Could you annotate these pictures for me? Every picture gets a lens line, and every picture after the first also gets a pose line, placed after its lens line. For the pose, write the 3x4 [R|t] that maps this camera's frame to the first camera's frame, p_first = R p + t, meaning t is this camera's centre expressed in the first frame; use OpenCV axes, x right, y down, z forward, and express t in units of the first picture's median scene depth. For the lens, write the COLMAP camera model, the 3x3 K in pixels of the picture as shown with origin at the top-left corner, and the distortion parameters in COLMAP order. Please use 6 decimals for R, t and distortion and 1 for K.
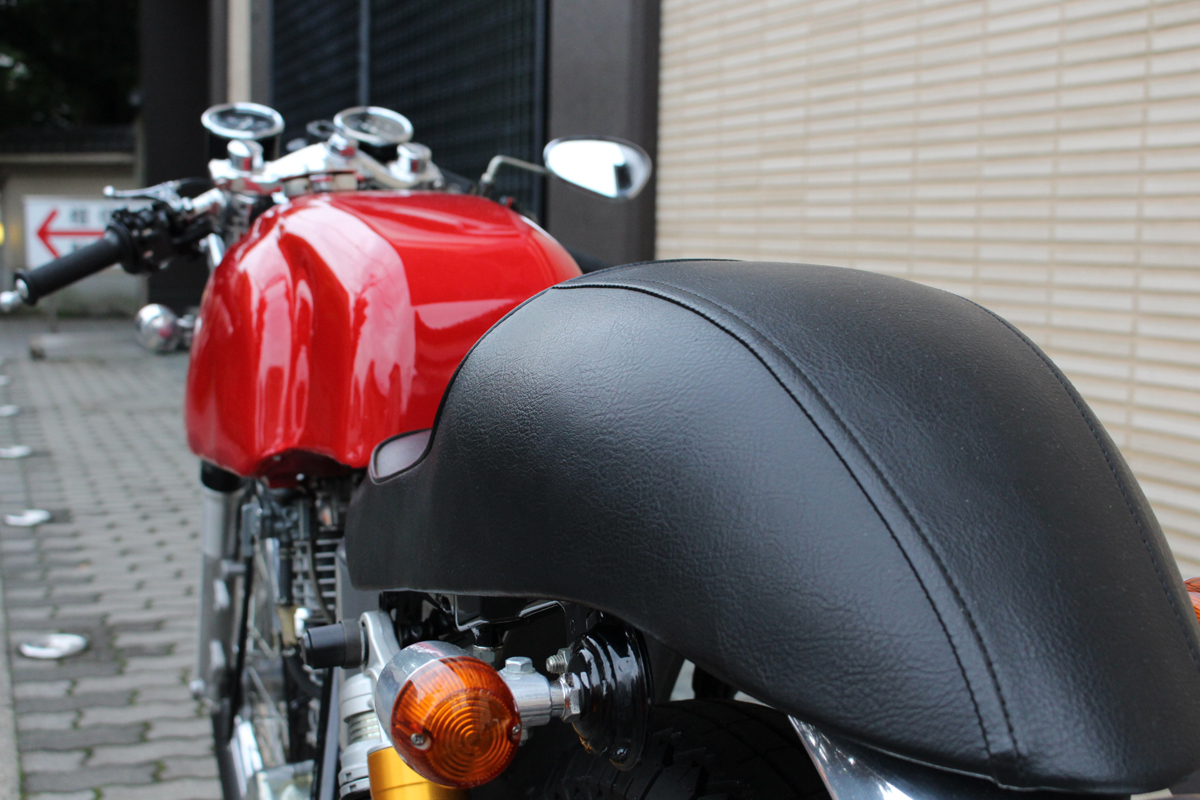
lens RADIAL K [[1551.7, 0, 599.3], [0, 1551.7, 411.8], [0, 0, 1]] dist [-0.056951, 0.000000]
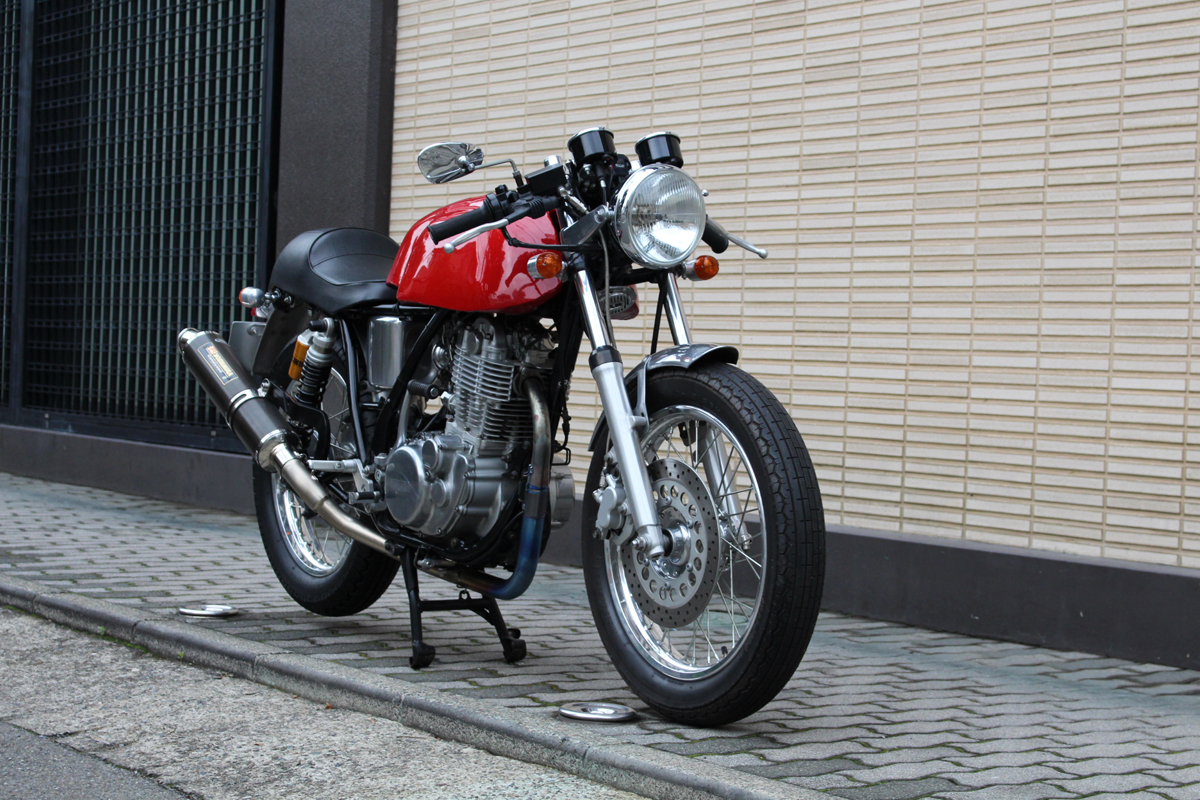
lens RADIAL K [[2358.7, 0, 595.9], [0, 2358.7, 397.5], [0, 0, 1]] dist [-0.026074, 0.000000]
pose [[0.976277, 0.012045, 0.216192, -0.297983], [0.007062, 0.996149, -0.087389, 0.220534], [-0.216412, 0.086843, 0.972432, -1.206197]]
